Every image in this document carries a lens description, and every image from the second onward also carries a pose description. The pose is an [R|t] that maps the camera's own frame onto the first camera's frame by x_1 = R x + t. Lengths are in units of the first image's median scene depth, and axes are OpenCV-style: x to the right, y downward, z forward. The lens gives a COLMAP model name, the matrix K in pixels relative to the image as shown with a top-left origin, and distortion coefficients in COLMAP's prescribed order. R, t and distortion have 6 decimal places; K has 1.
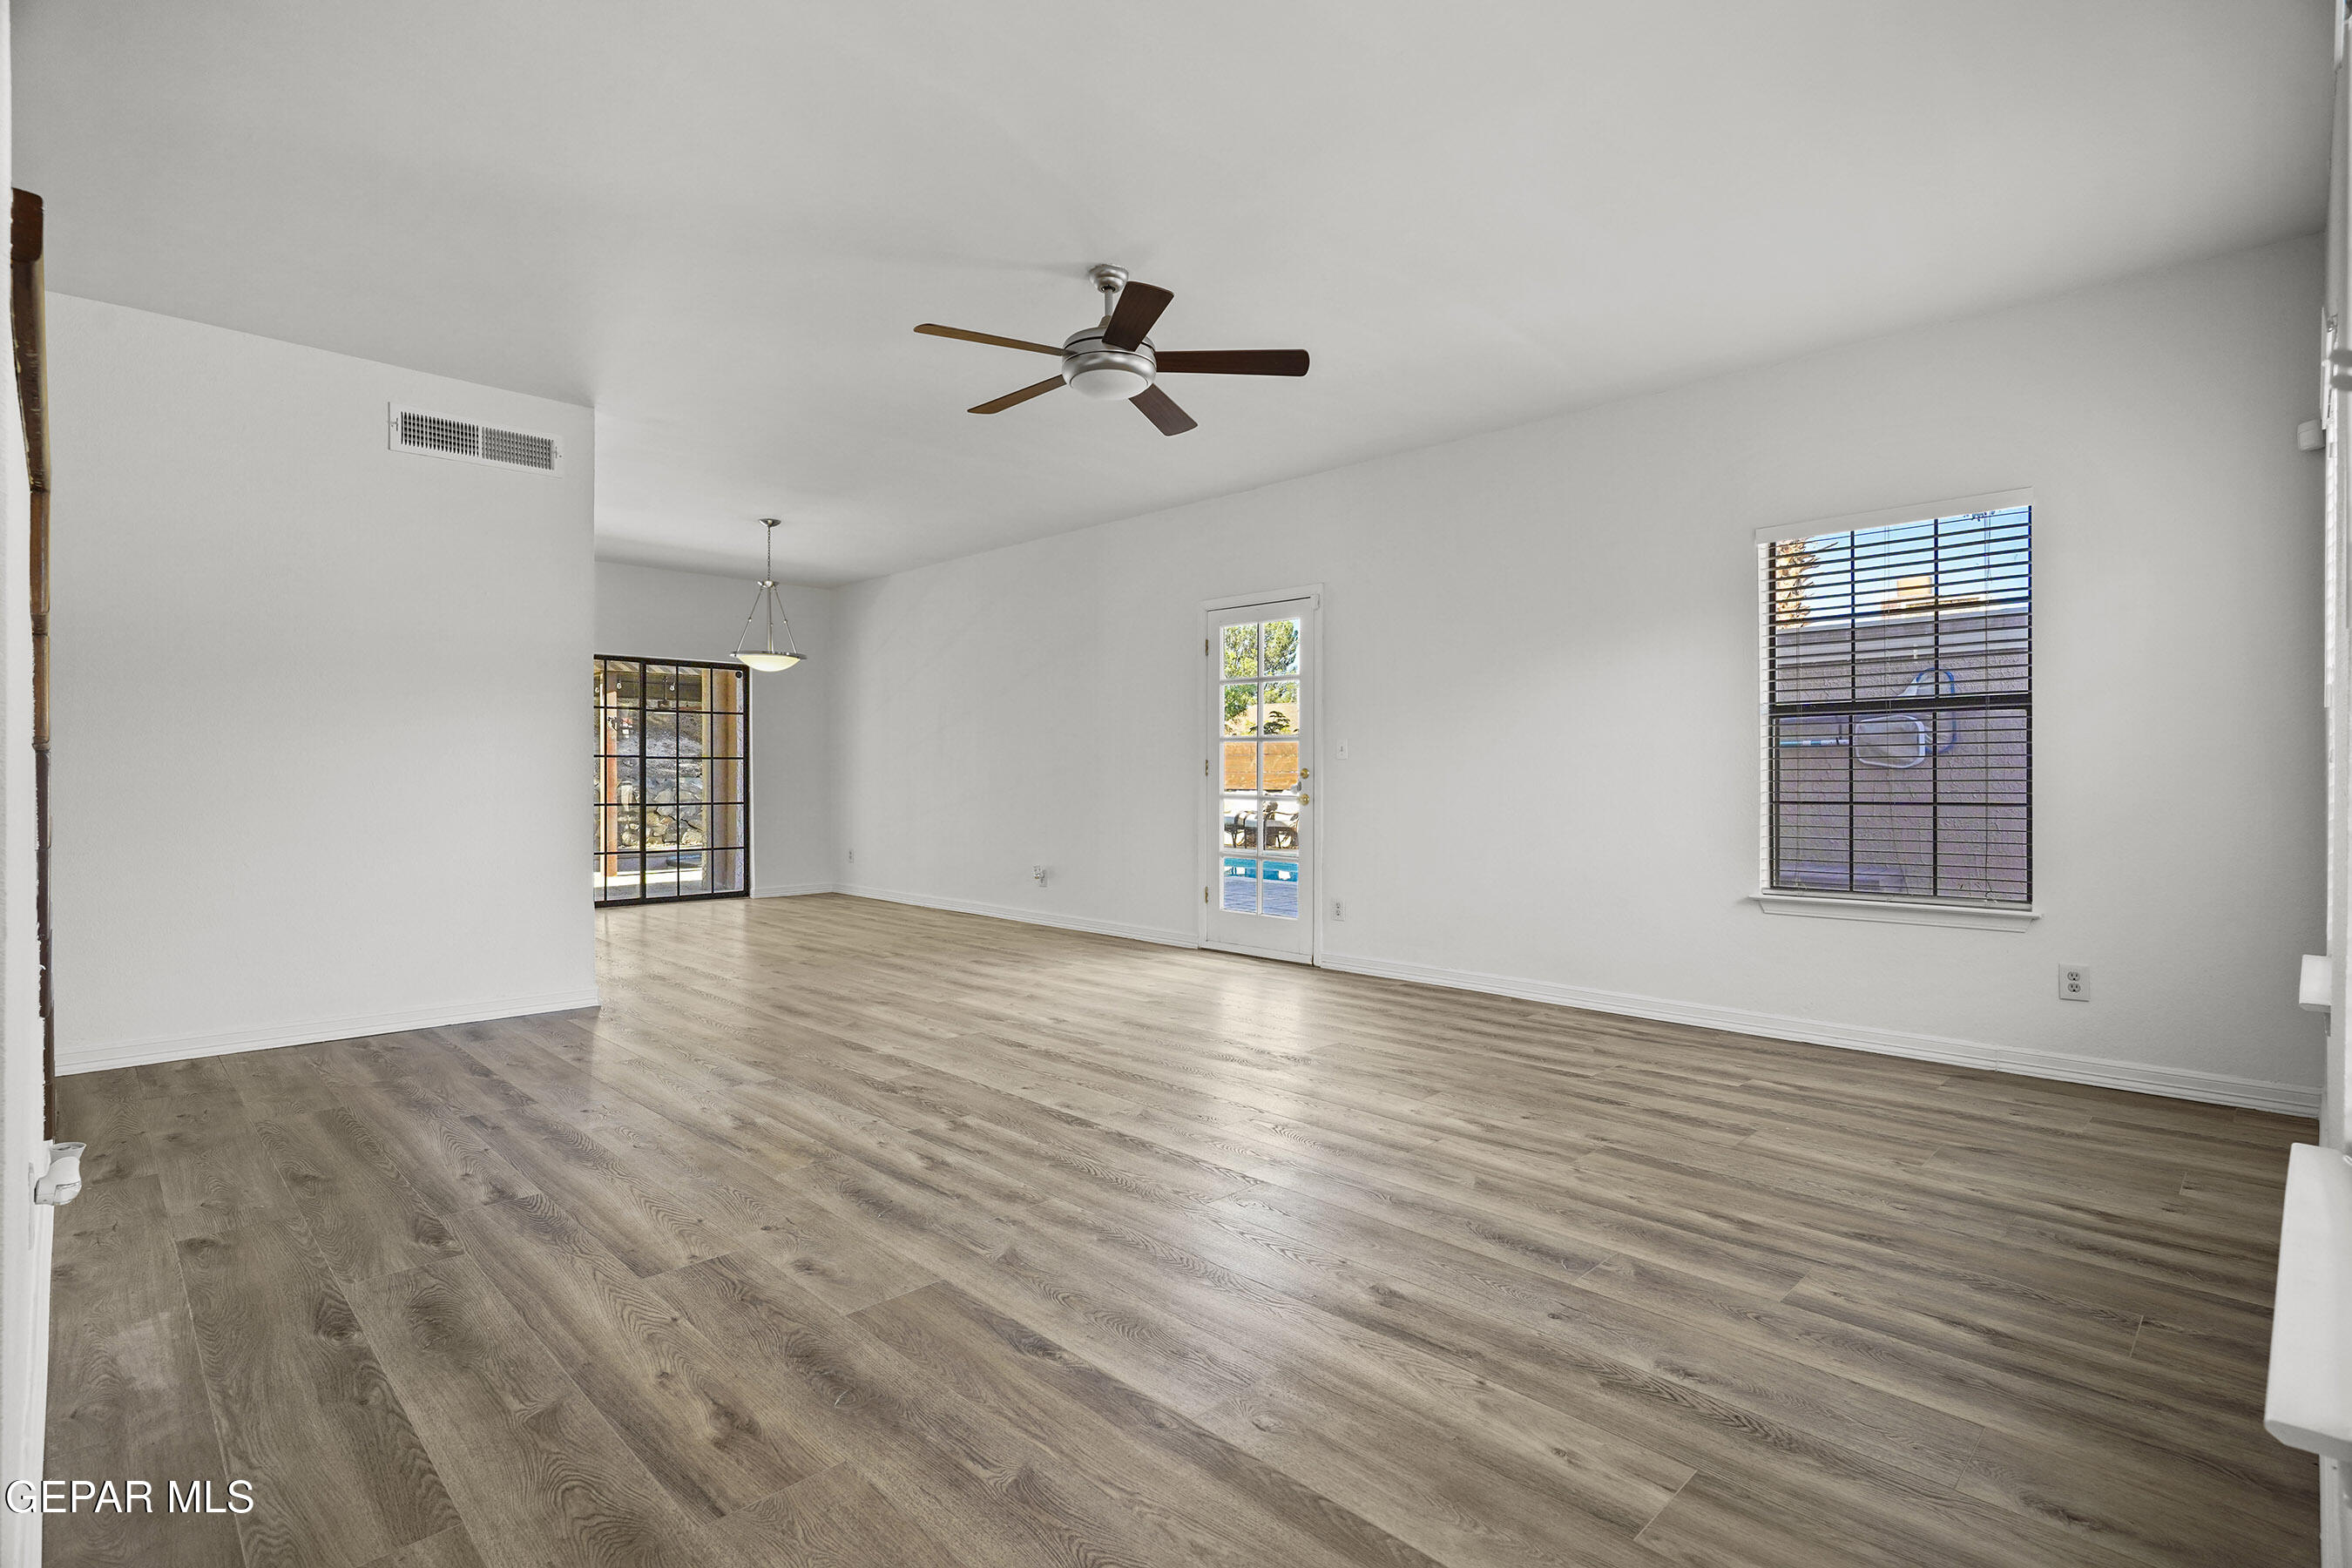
lens RADIAL K [[1130.6, 0, 1168.1], [0, 1130.6, 781.8], [0, 0, 1]] dist [-0.013812, 0.004480]
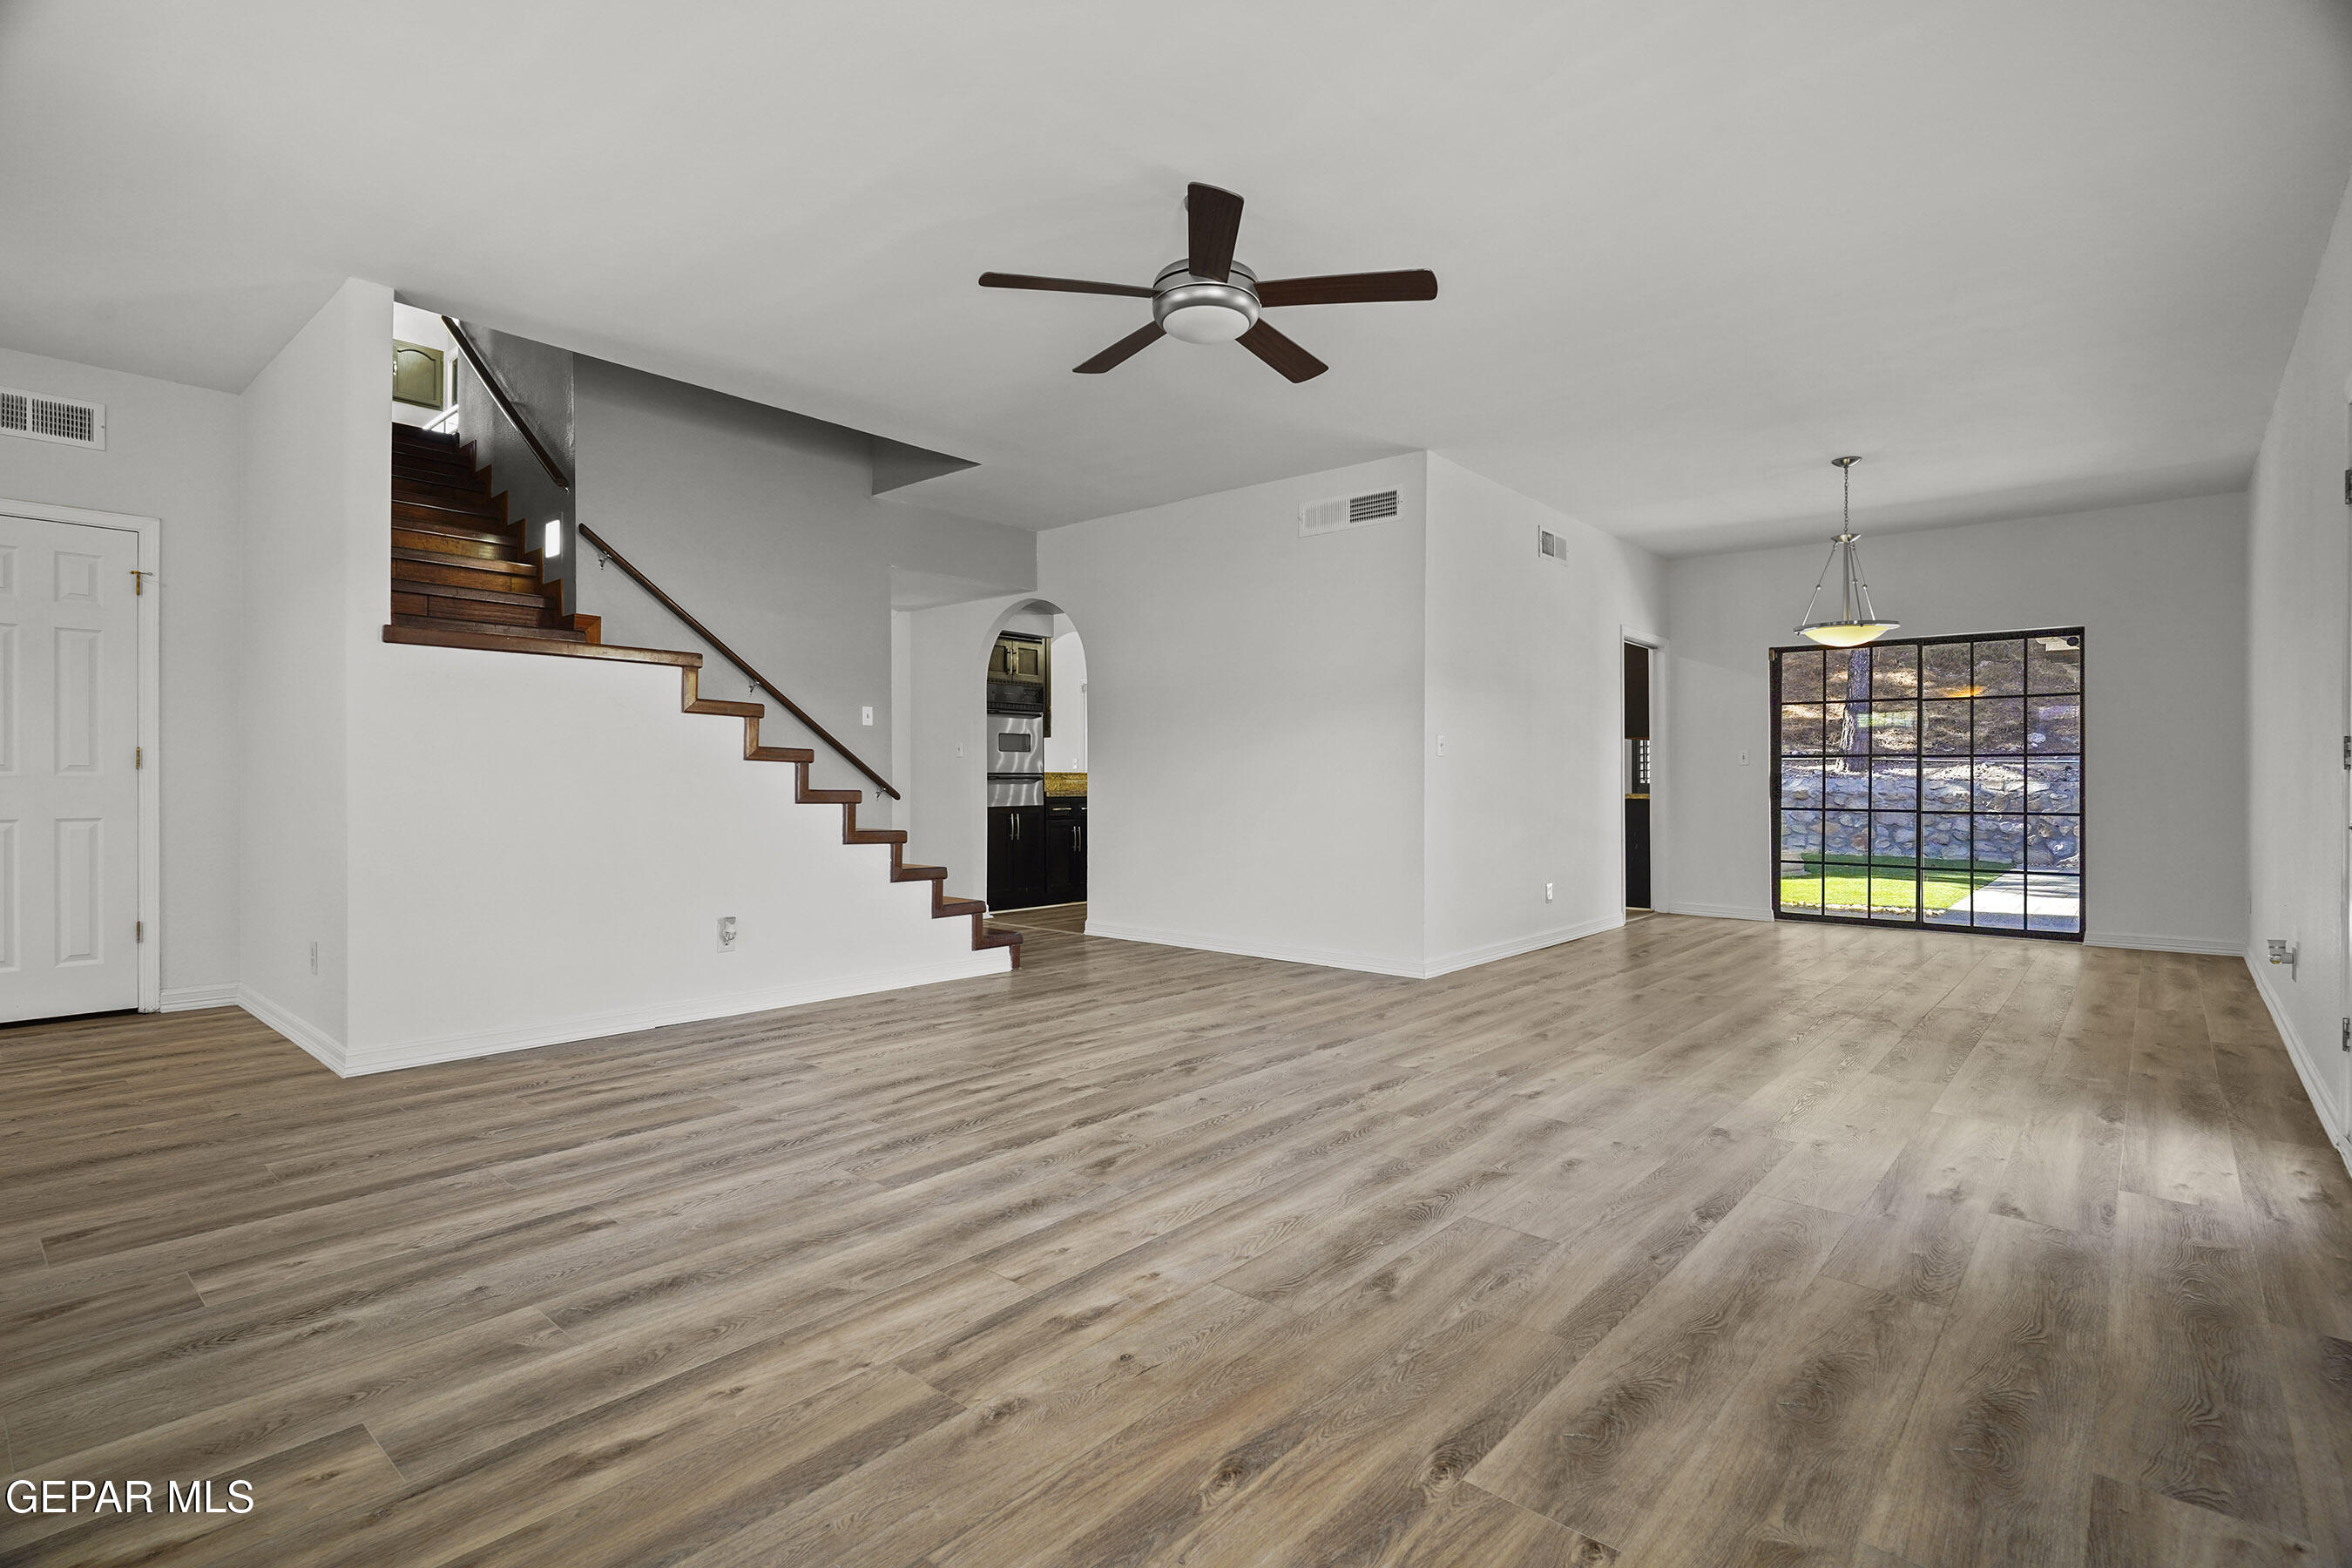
lens RADIAL K [[1130.6, 0, 1165.6], [0, 1130.6, 780.4], [0, 0, 1]] dist [-0.013812, 0.004480]
pose [[0.069718, 0.000045, -0.997567, 1.061726], [-0.007250, 0.999974, -0.000462, 0.003985], [0.997540, 0.007265, 0.069716, 1.164826]]
